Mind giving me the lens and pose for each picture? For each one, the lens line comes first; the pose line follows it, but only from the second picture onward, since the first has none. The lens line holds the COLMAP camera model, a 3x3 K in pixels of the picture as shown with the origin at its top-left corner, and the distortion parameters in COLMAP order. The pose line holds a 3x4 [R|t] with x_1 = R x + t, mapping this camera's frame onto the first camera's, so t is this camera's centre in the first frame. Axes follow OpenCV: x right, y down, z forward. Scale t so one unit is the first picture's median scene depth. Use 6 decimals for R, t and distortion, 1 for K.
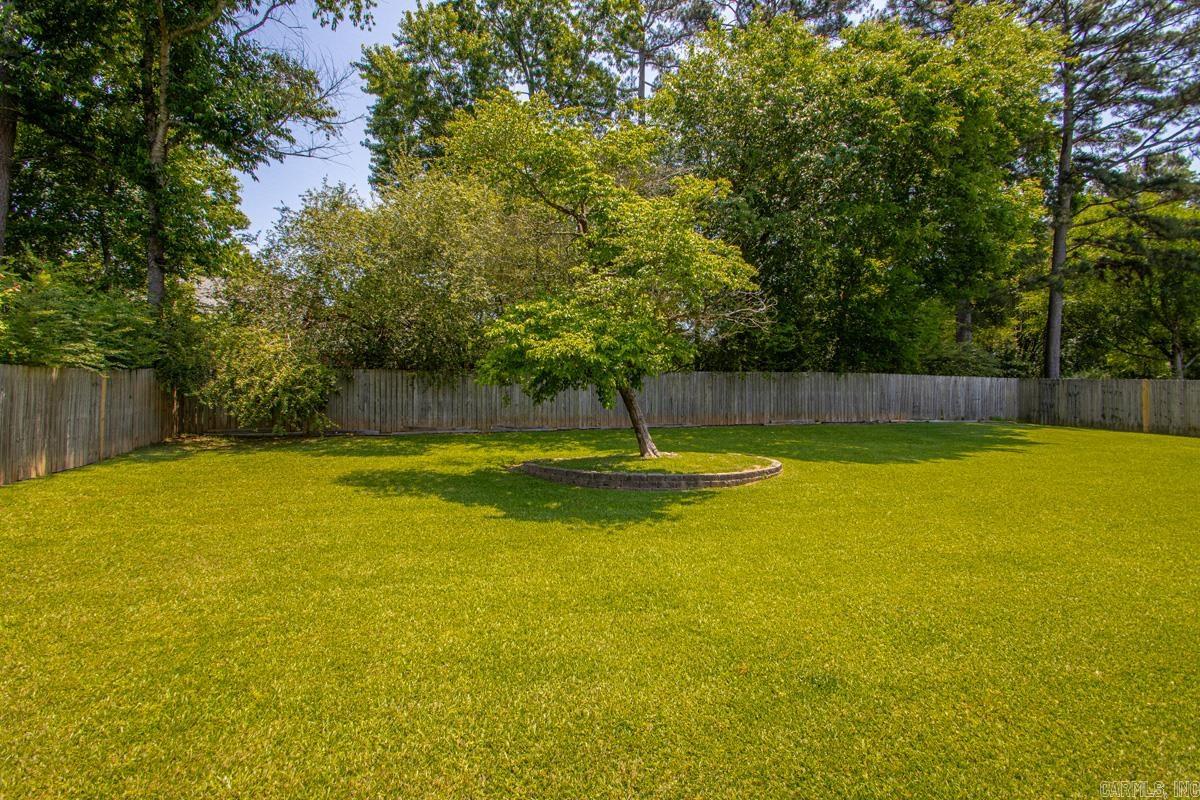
lens RADIAL K [[559.1, 0, 586.6], [0, 559.1, 400.2], [0, 0, 1]] dist [0.008782, -0.013624]
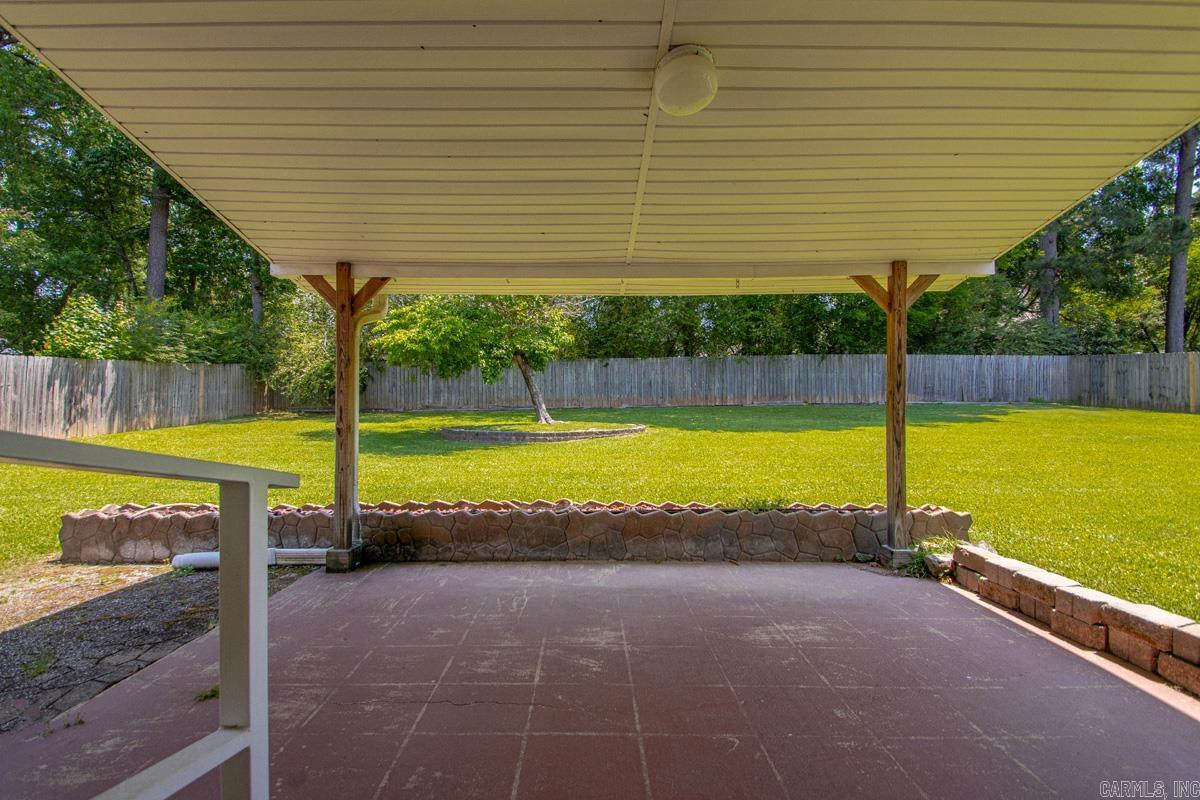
lens RADIAL K [[559.1, 0, 586.6], [0, 559.1, 400.2], [0, 0, 1]] dist [0.008782, -0.013624]
pose [[0.958829, -0.005238, -0.283934, 0.336966], [0.007922, 0.999934, 0.008308, 0.022966], [0.283872, -0.010215, 0.958808, -0.104785]]
